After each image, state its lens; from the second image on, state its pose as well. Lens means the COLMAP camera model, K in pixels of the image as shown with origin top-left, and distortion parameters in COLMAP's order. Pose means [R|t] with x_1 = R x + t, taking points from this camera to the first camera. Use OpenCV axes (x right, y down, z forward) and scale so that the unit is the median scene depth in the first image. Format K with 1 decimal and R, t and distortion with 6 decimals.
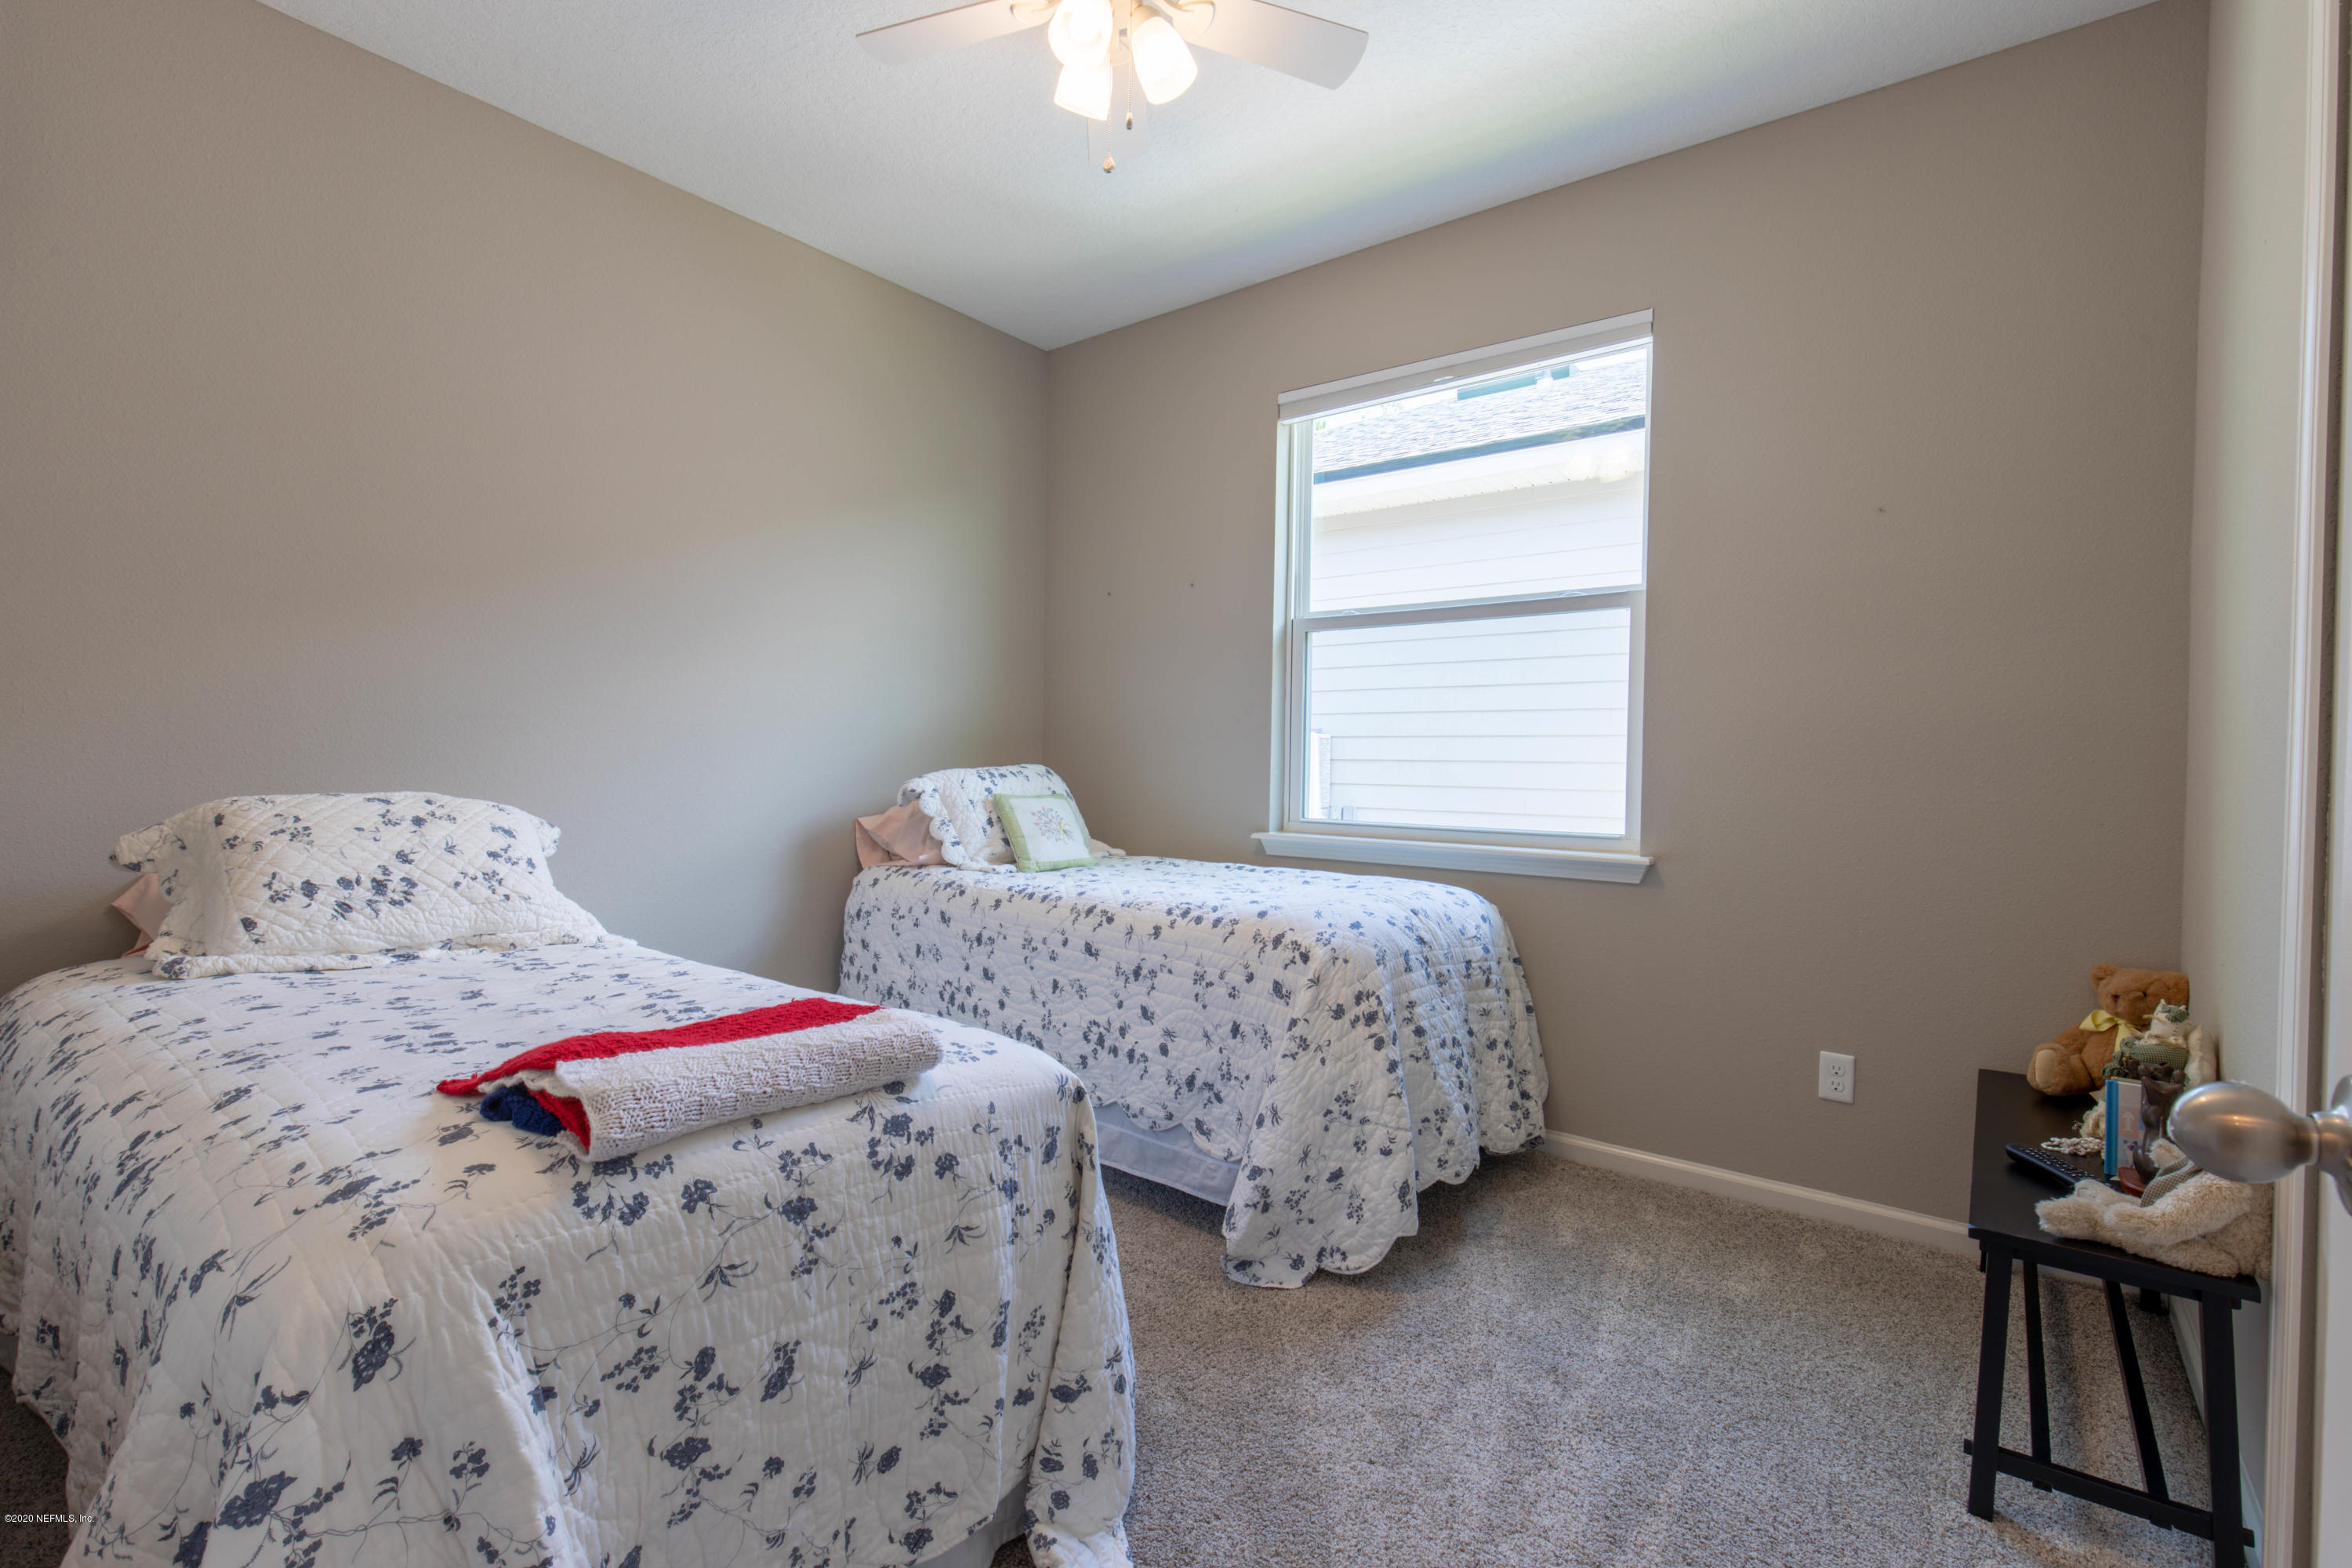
lens RADIAL K [[1047.6, 0, 1178.6], [0, 1047.6, 785.8], [0, 0, 1]] dist [0.003422, -0.001044]
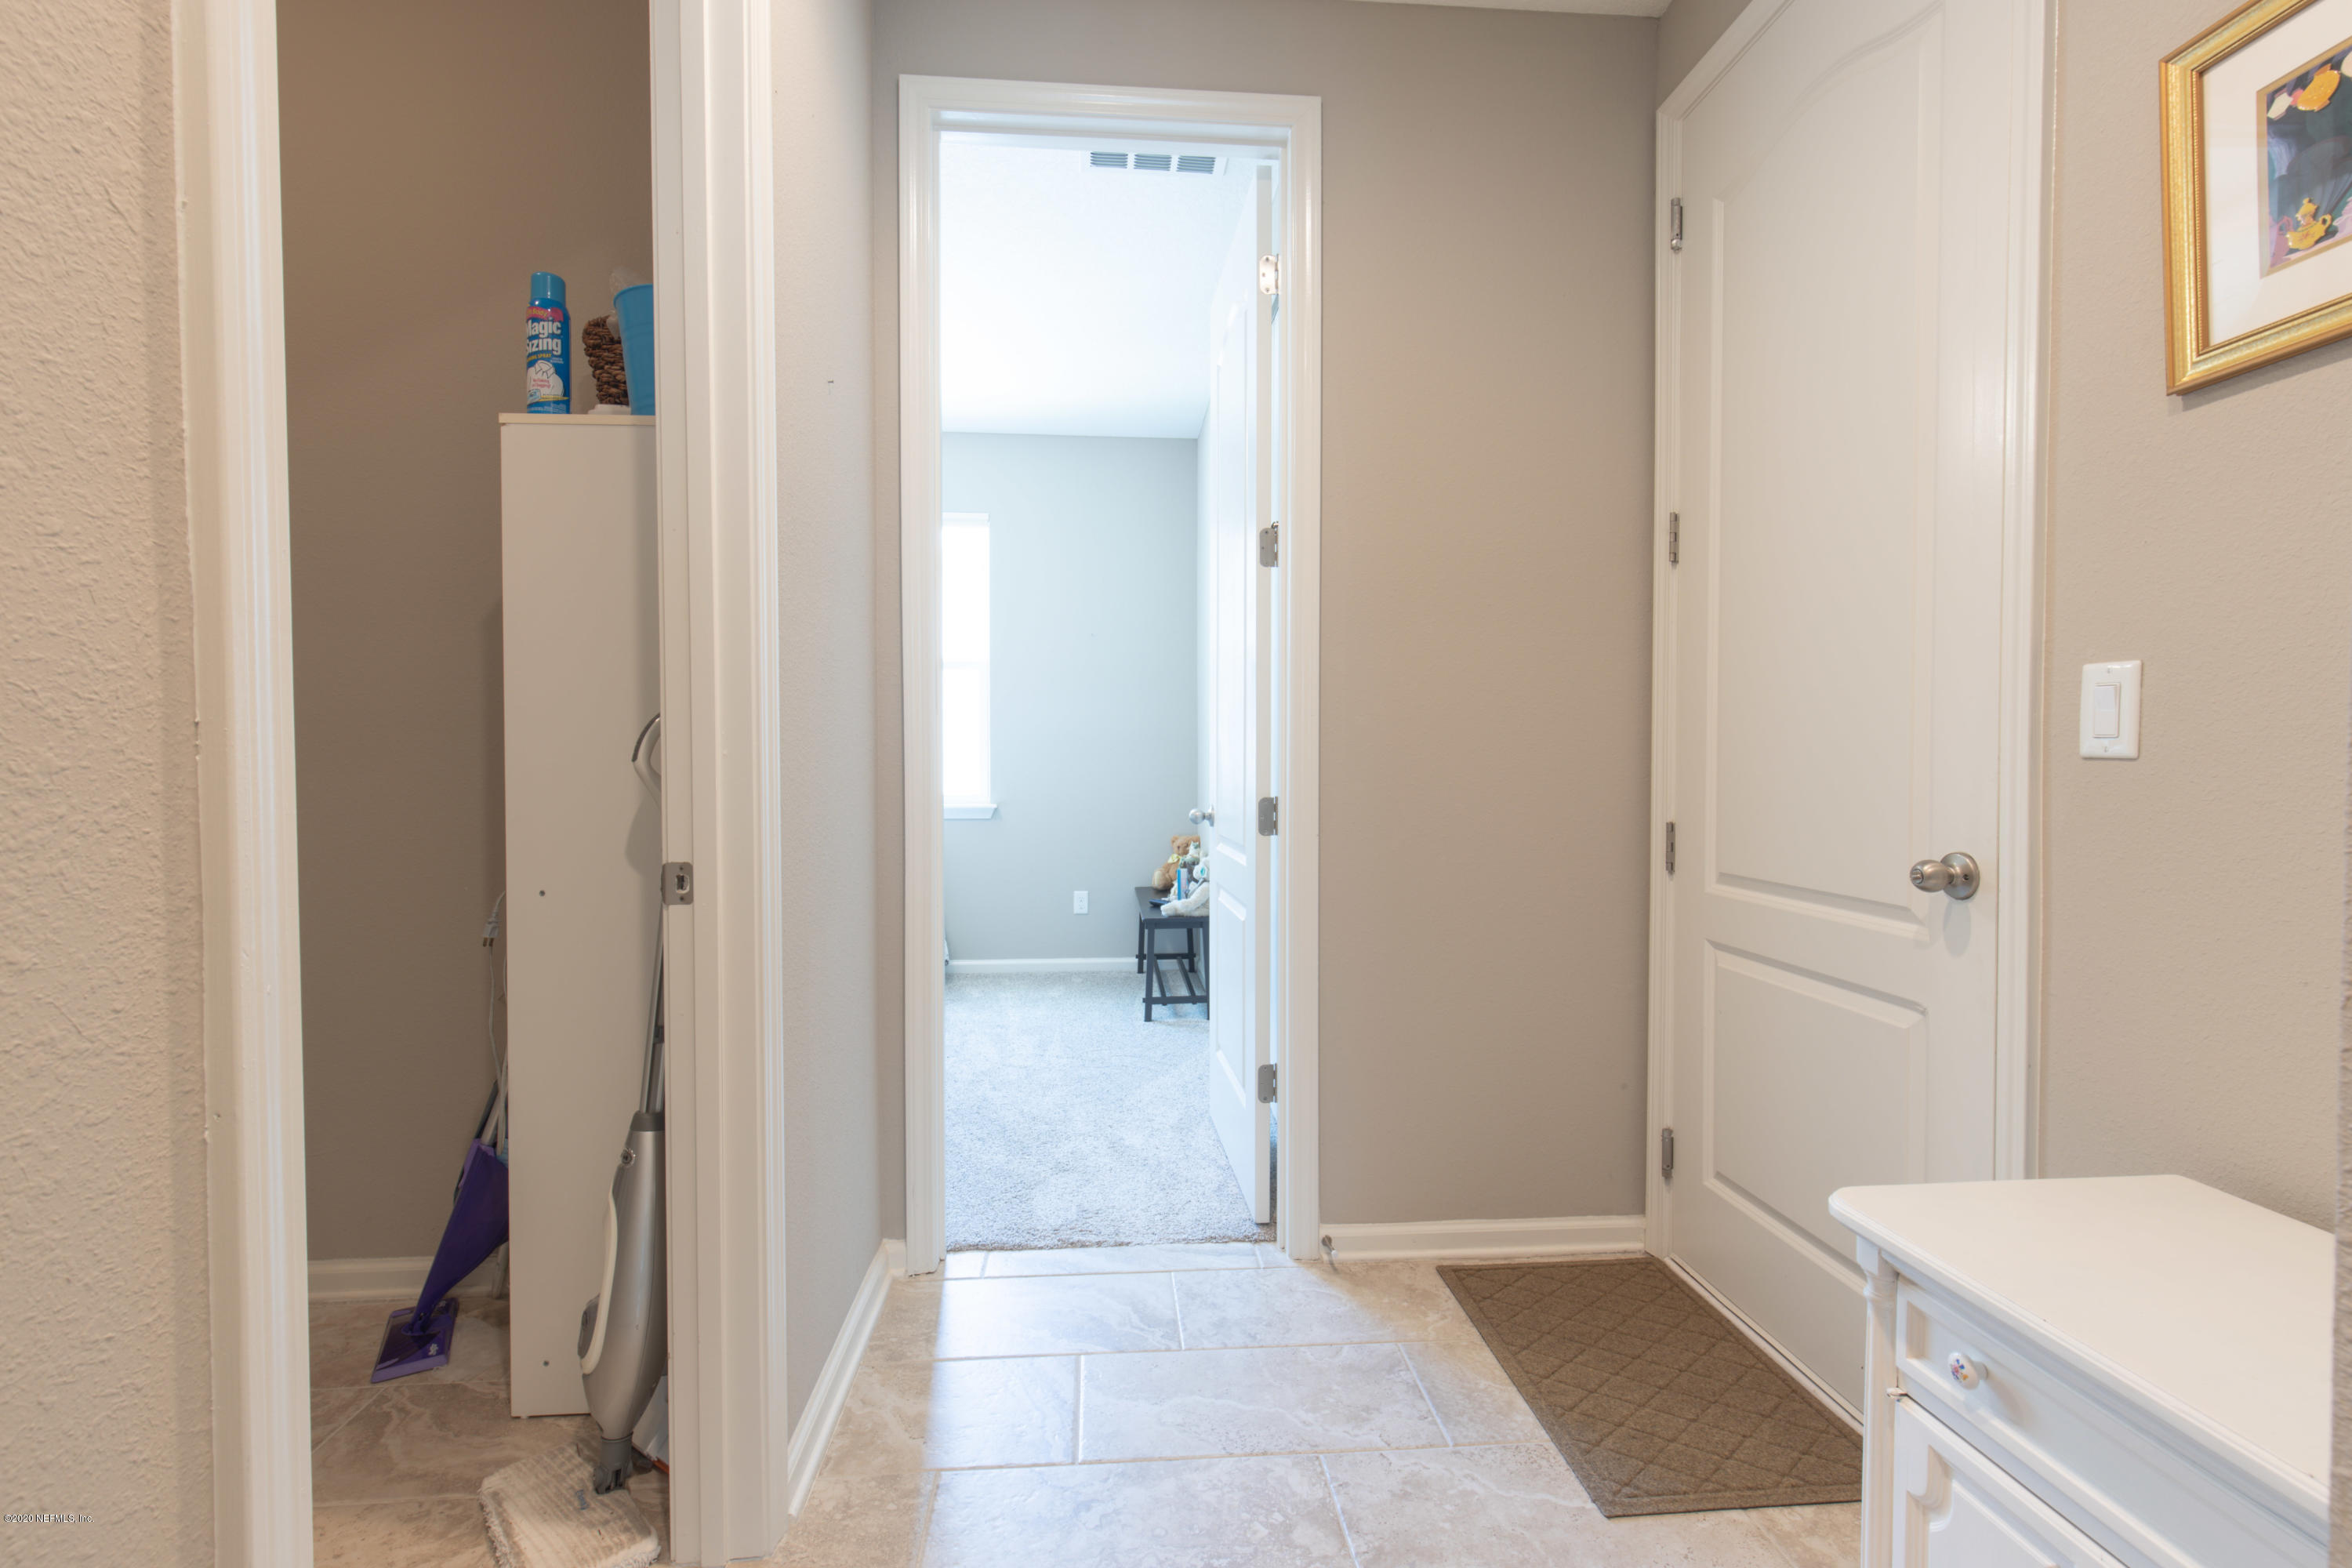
lens RADIAL K [[1047.6, 0, 1175.9], [0, 1047.6, 773.9], [0, 0, 1]] dist [0.003422, -0.001044]
pose [[0.740353, -0.018647, 0.671959, -1.039427], [0.018062, 0.999806, 0.007845, 0.005963], [-0.671975, 0.006329, 0.740547, -1.118827]]
